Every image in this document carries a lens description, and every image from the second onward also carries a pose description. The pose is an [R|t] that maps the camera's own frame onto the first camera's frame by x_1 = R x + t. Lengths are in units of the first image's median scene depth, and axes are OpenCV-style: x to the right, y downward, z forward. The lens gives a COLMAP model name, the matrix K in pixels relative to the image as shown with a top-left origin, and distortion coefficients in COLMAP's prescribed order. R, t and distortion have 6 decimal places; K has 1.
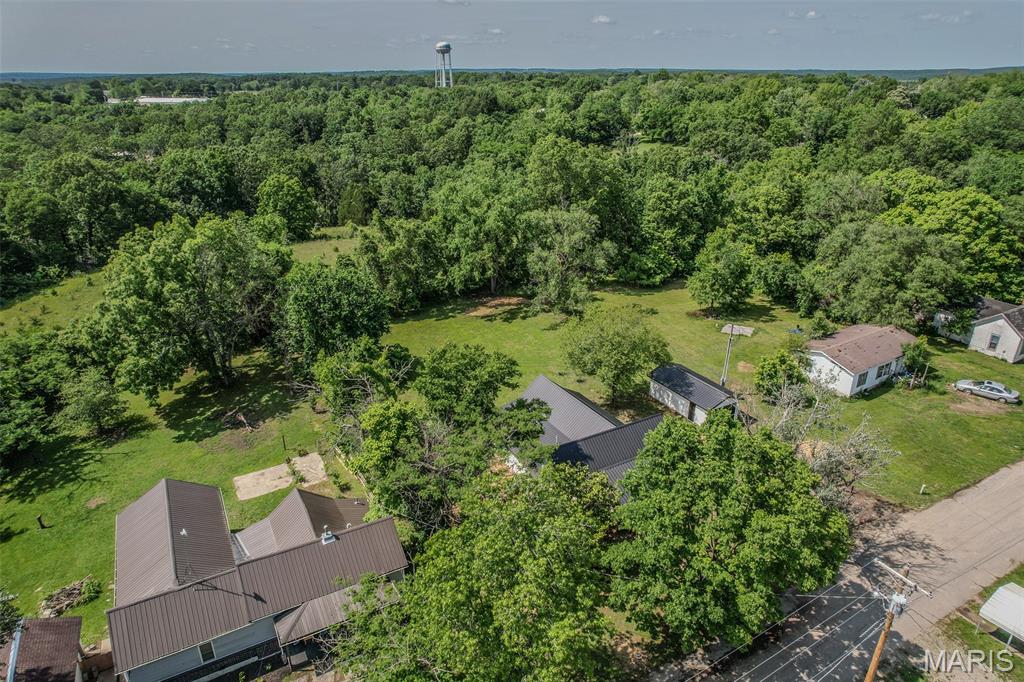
lens RADIAL K [[653.1, 0, 517.9], [0, 653.1, 338.4], [0, 0, 1]] dist [-0.078261, 0.070315]
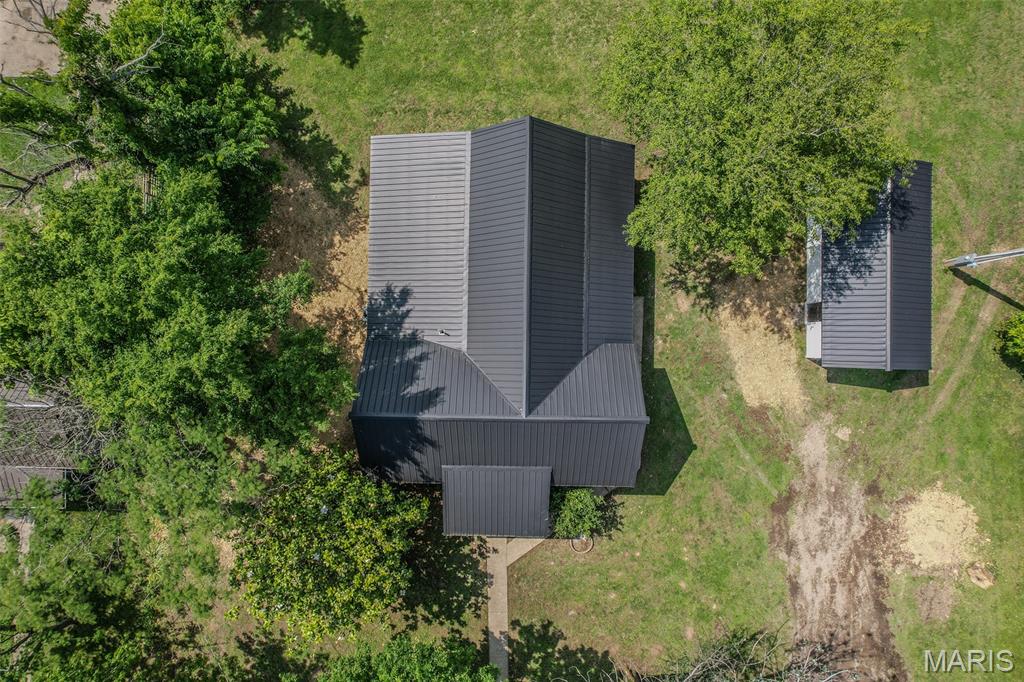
lens RADIAL K [[653.1, 0, 518.5], [0, 653.1, 341.6], [0, 0, 1]] dist [-0.078261, 0.070315]
pose [[0.859850, 0.510546, -0.000390, 0.080571], [-0.208357, 0.351608, 0.912666, -0.209038], [0.466095, -0.784675, 0.408706, 0.576495]]
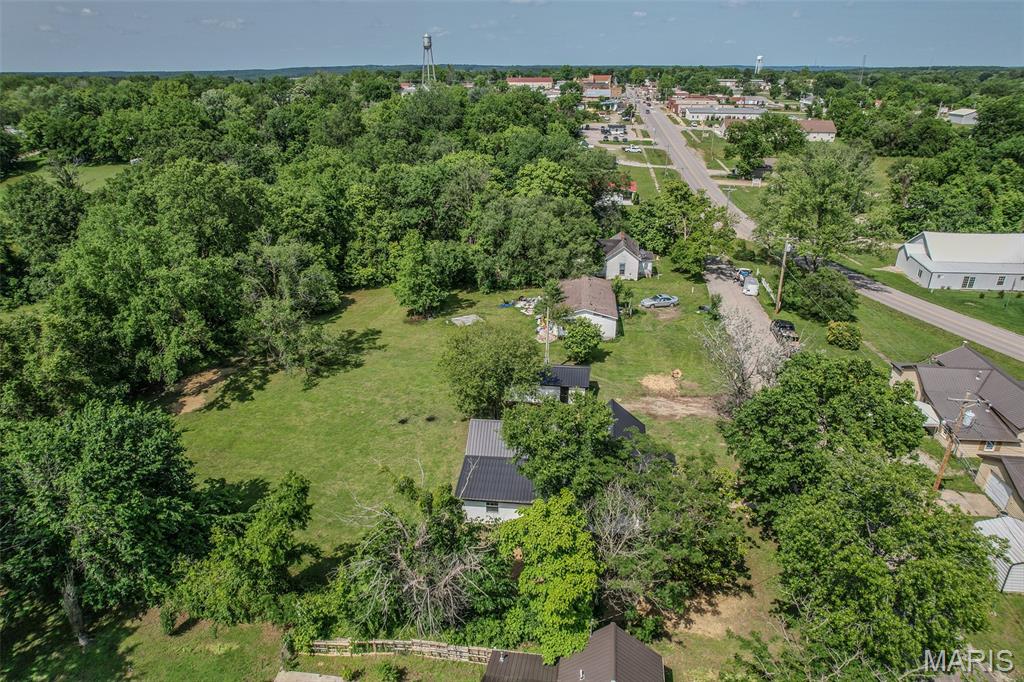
lens RADIAL K [[653.1, 0, 516.0], [0, 653.1, 339.8], [0, 0, 1]] dist [-0.078261, 0.070315]
pose [[0.601375, -0.313505, 0.734890, -0.426414], [0.314022, 0.938523, 0.143404, -0.119751], [-0.734669, 0.144532, 0.662851, 0.290830]]
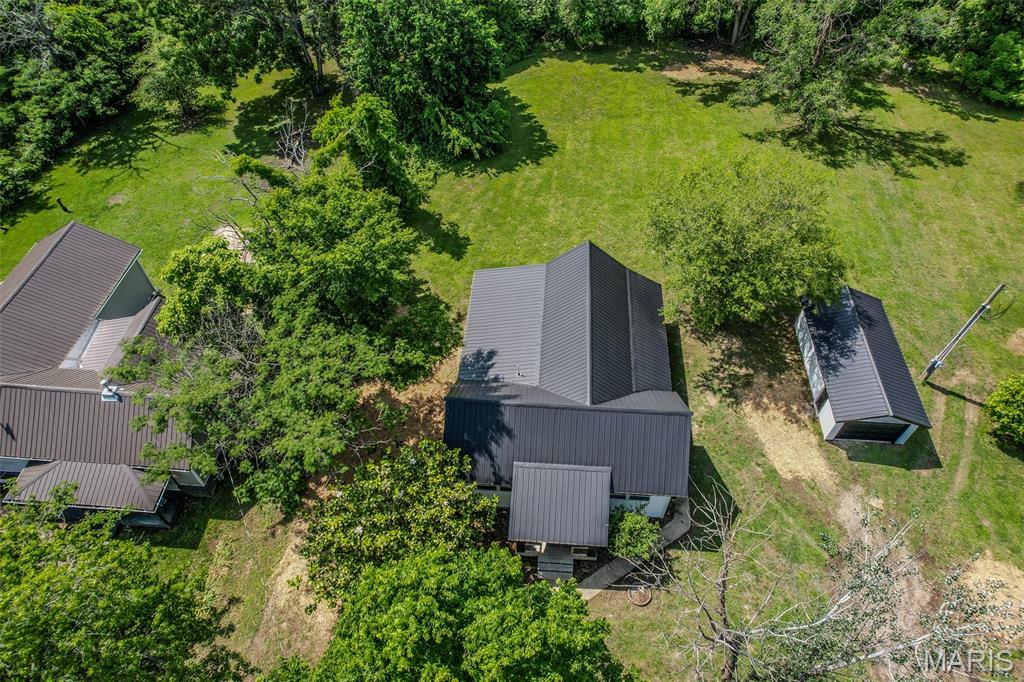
lens RADIAL K [[653.1, 0, 518.3], [0, 653.1, 346.1], [0, 0, 1]] dist [-0.078261, 0.070315]
pose [[0.831022, 0.427899, -0.355394, 0.188596], [-0.219873, 0.839586, 0.496741, -0.117615], [0.510938, -0.334661, 0.791798, 0.365257]]
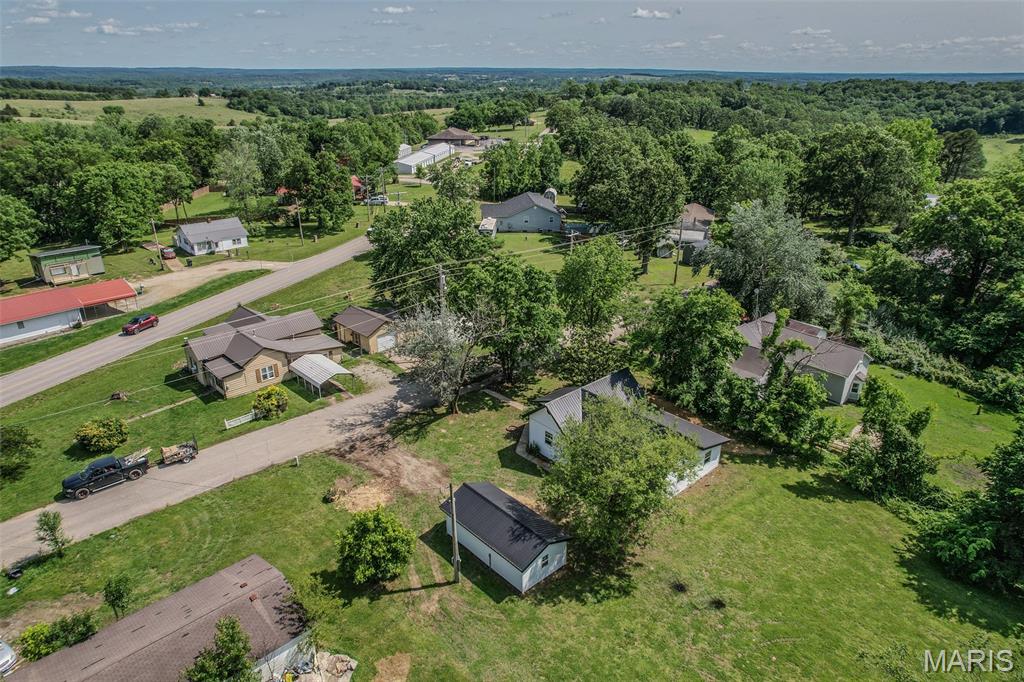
lens RADIAL K [[653.1, 0, 518.5], [0, 653.1, 352.0], [0, 0, 1]] dist [-0.078261, 0.070315]
pose [[-0.974962, 0.088602, -0.203956, 0.327466], [-0.087573, 0.690087, 0.718408, -0.479401], [0.204400, 0.718282, -0.665050, 1.141656]]
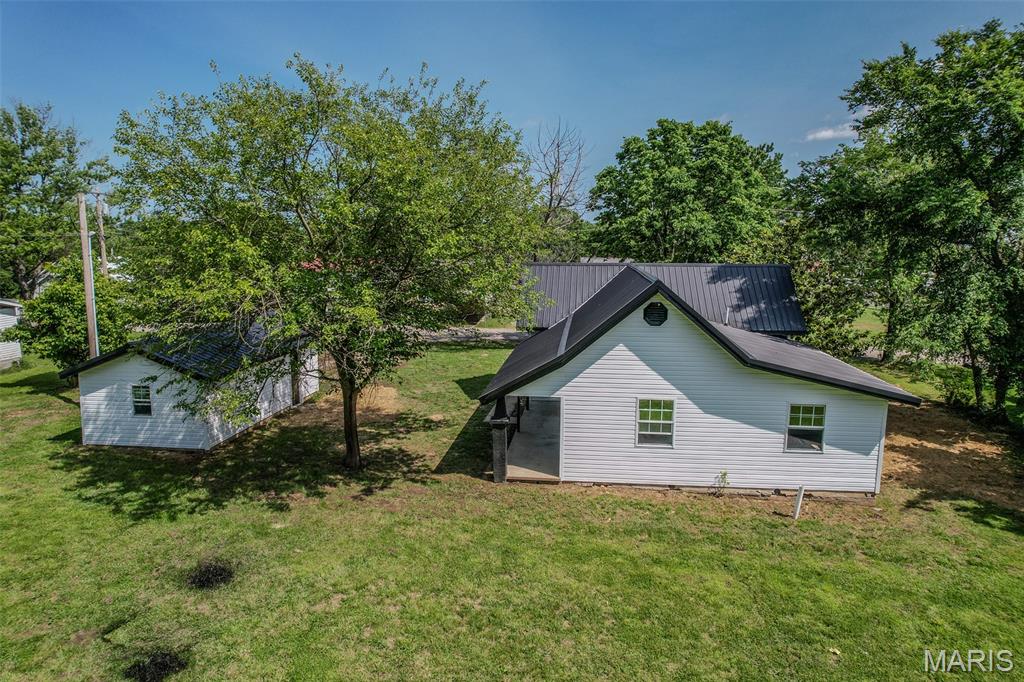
lens RADIAL K [[653.1, 0, 515.4], [0, 653.1, 334.2], [0, 0, 1]] dist [-0.078261, 0.070315]
pose [[-0.805830, -0.083259, 0.586264, -0.062174], [0.230237, 0.868108, 0.439750, -0.045610], [-0.545553, 0.489344, -0.680378, 0.979840]]
